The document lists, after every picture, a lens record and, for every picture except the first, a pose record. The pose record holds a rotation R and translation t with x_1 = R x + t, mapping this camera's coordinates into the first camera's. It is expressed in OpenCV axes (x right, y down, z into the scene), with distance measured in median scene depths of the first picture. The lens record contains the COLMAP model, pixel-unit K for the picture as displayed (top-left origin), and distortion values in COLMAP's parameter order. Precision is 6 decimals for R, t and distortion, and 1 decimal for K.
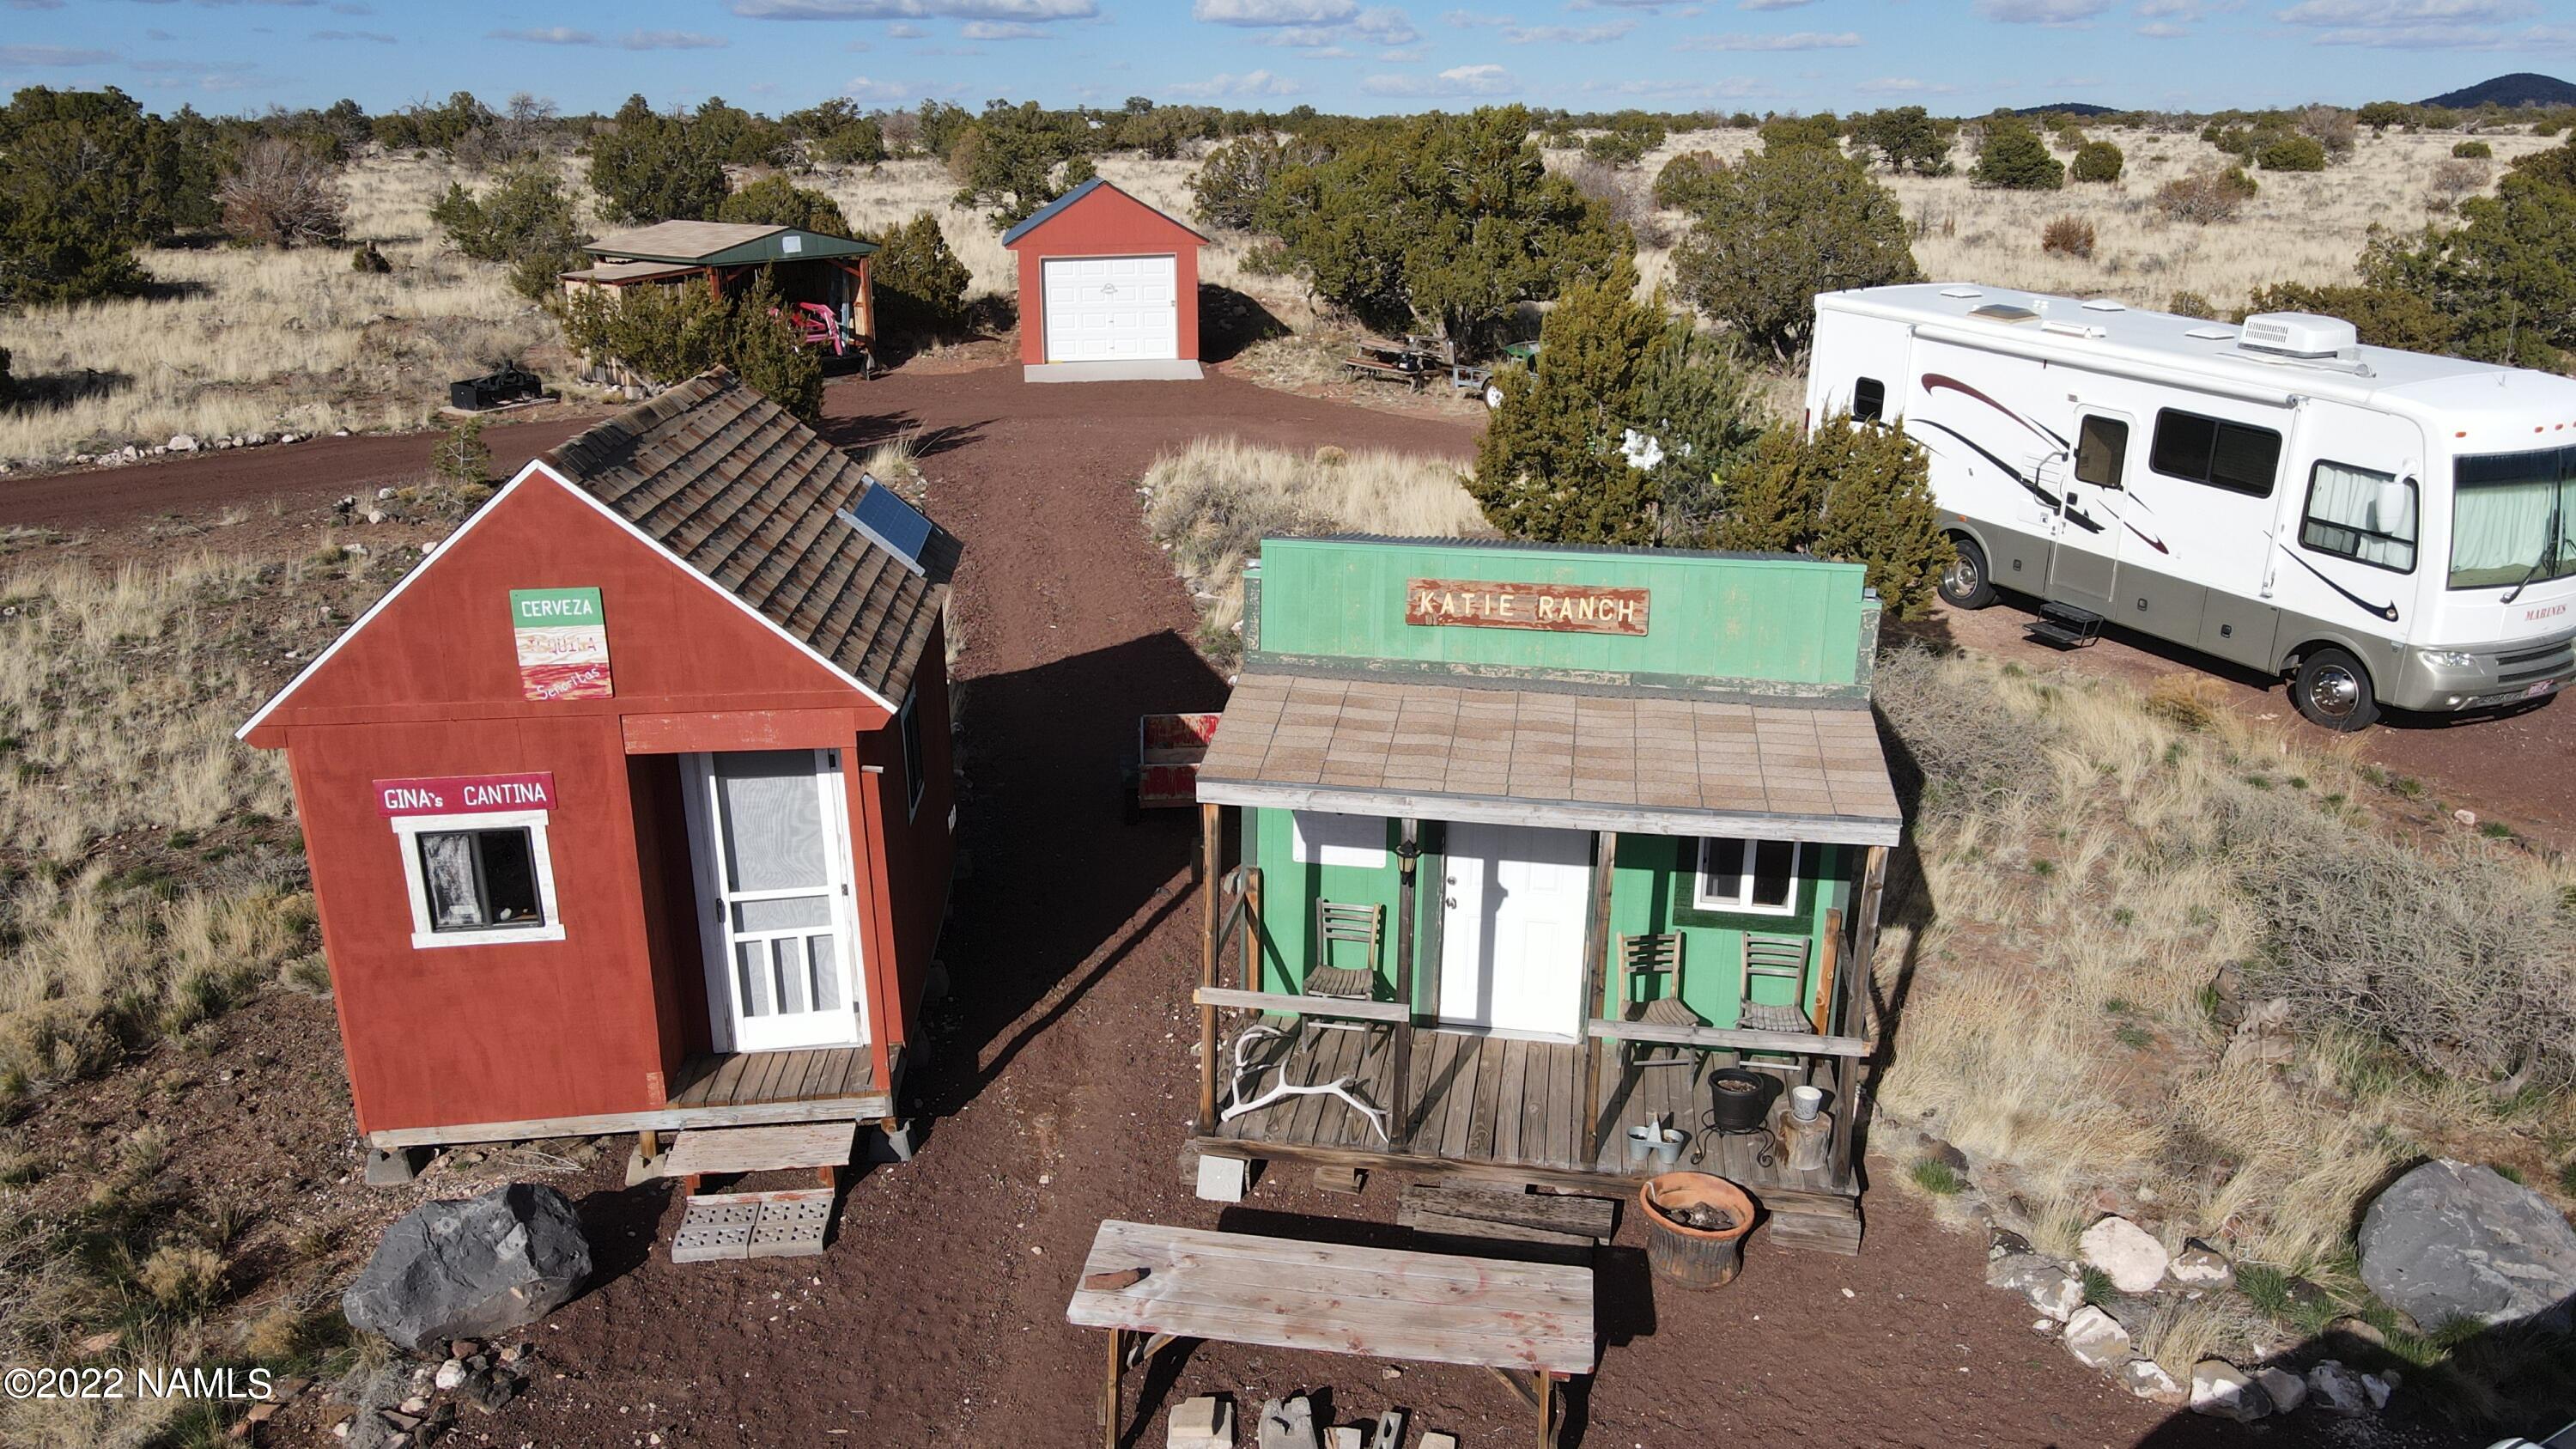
lens RADIAL K [[1908.1, 0, 1285.2], [0, 1908.1, 739.2], [0, 0, 1]] dist [-0.001707, 0.028876]
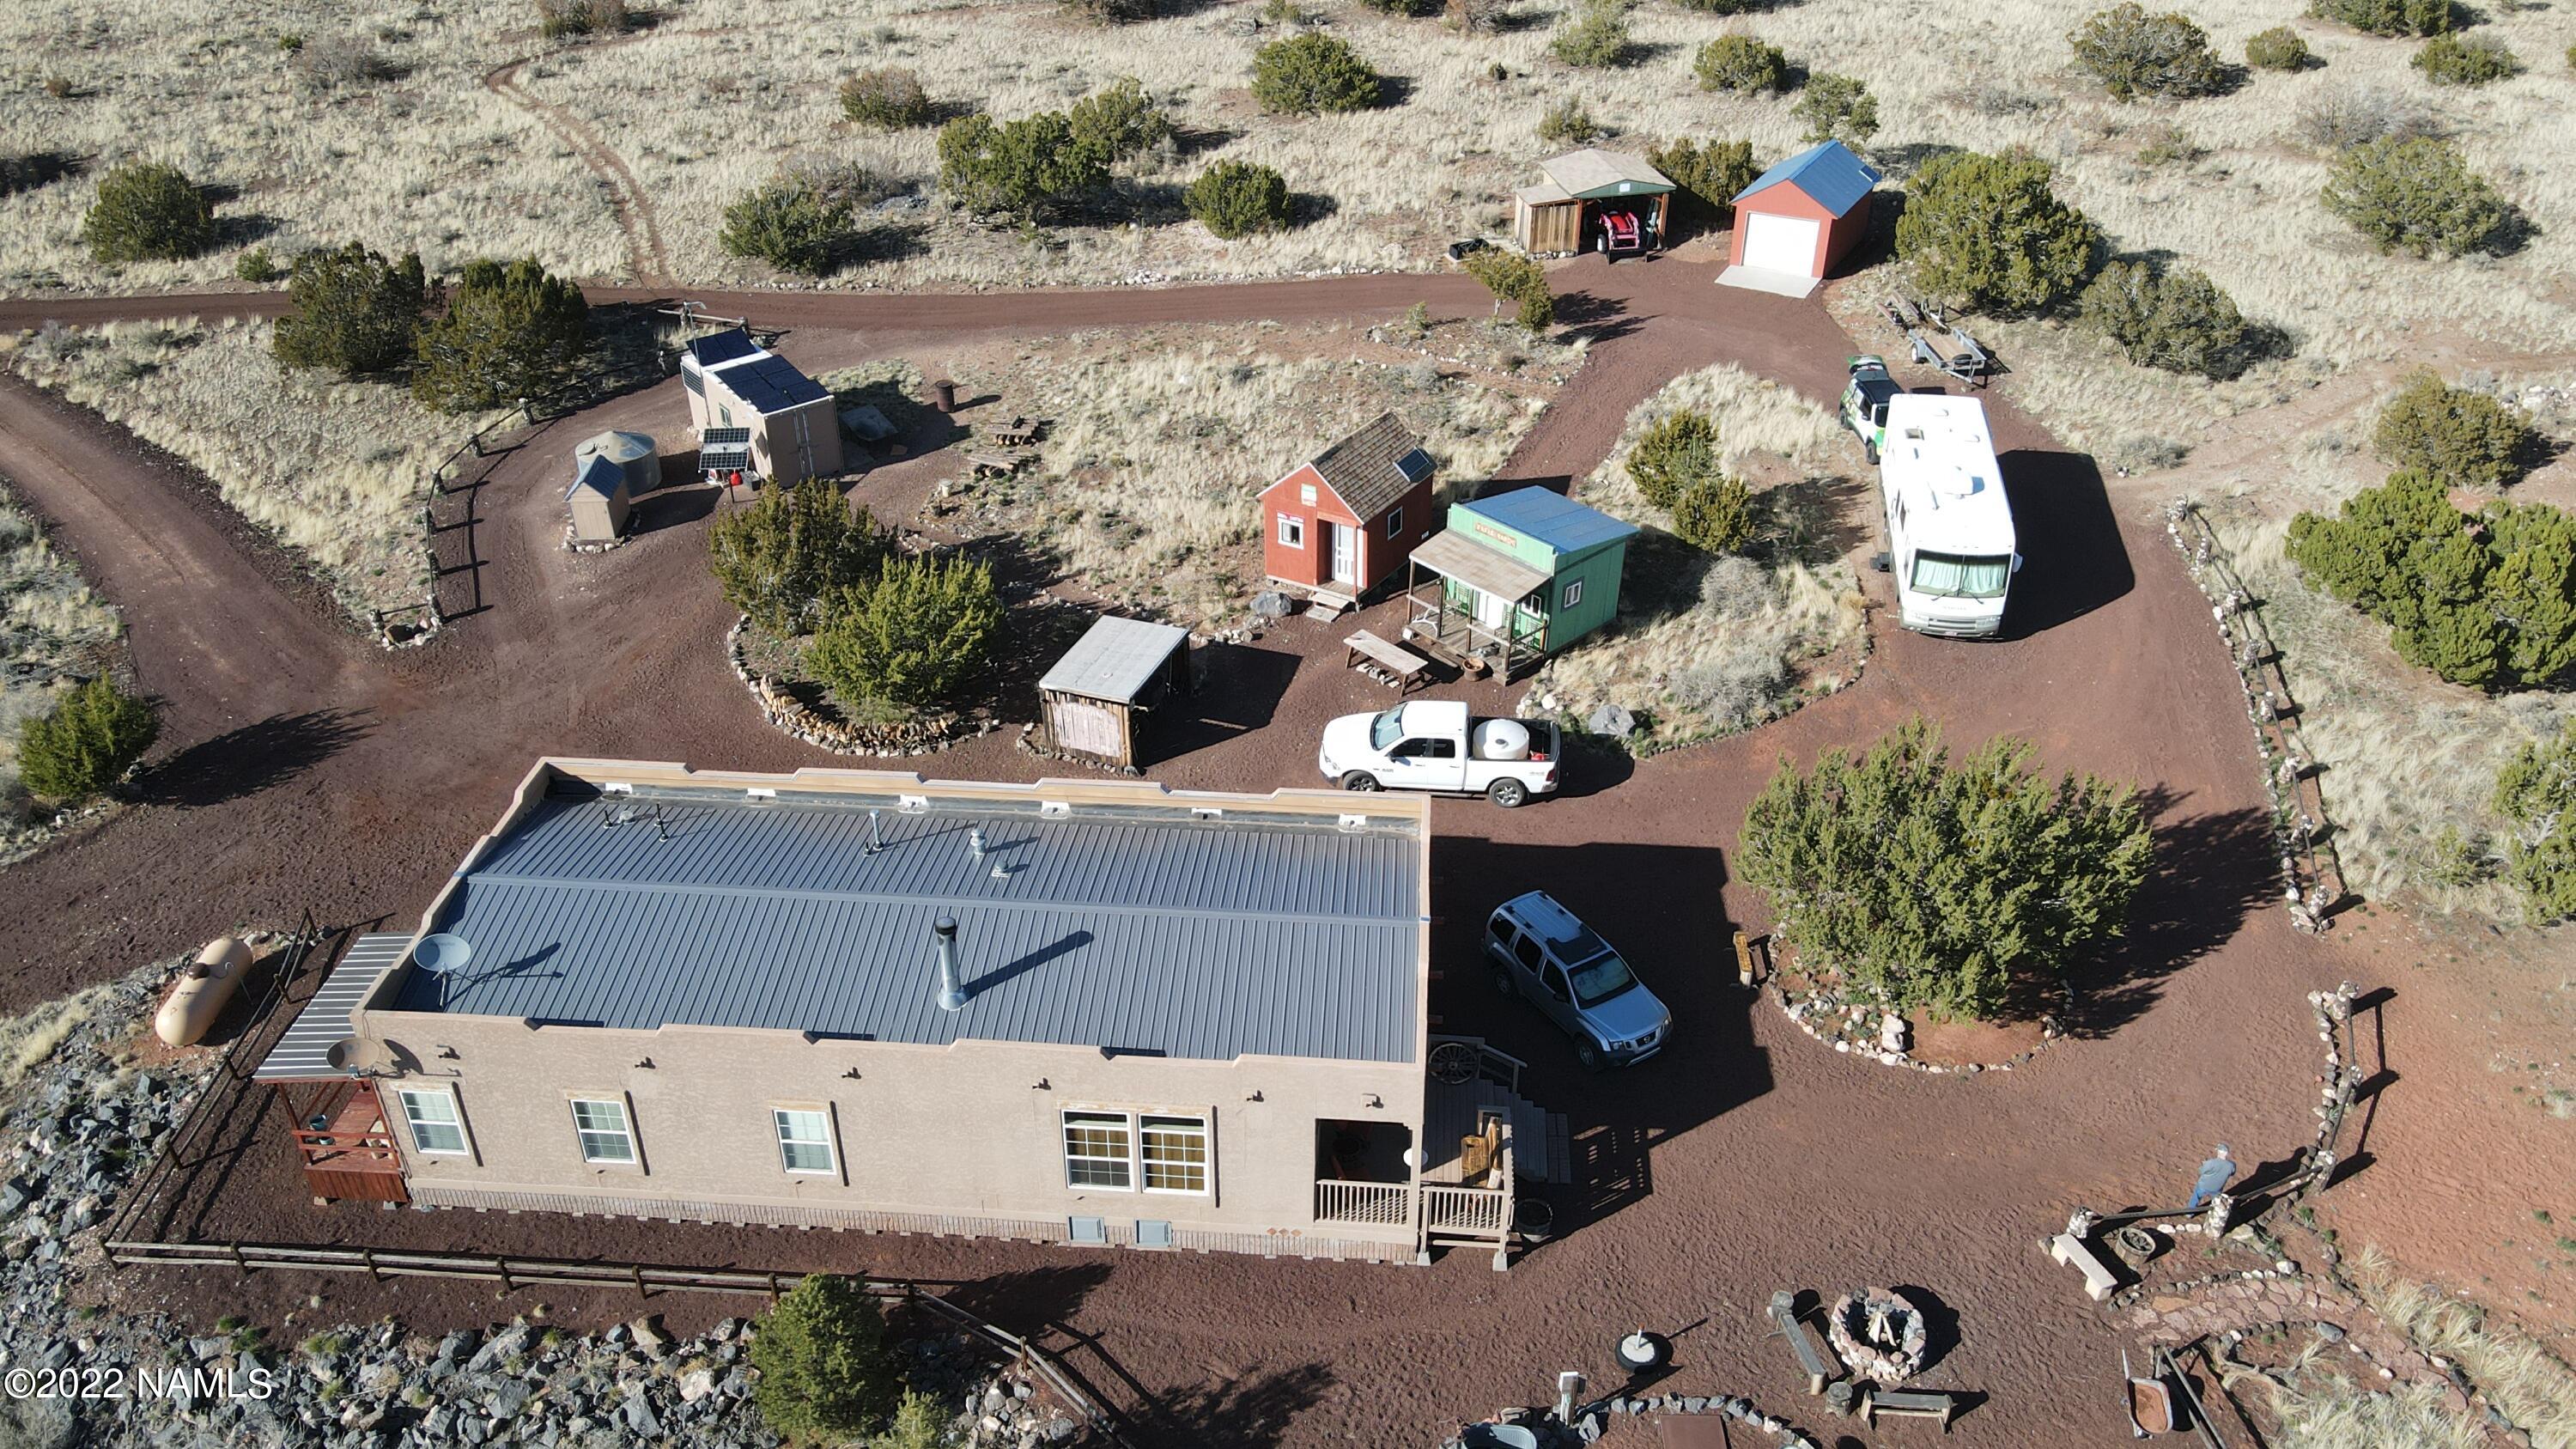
lens RADIAL K [[1908.1, 0, 1285.2], [0, 1908.1, 739.2], [0, 0, 1]] dist [-0.001707, 0.028876]
pose [[0.801309, 0.325909, -0.501685, 0.631233], [-0.183280, 0.931998, 0.312711, -0.275821], [0.569484, -0.158629, 0.806551, -0.879644]]
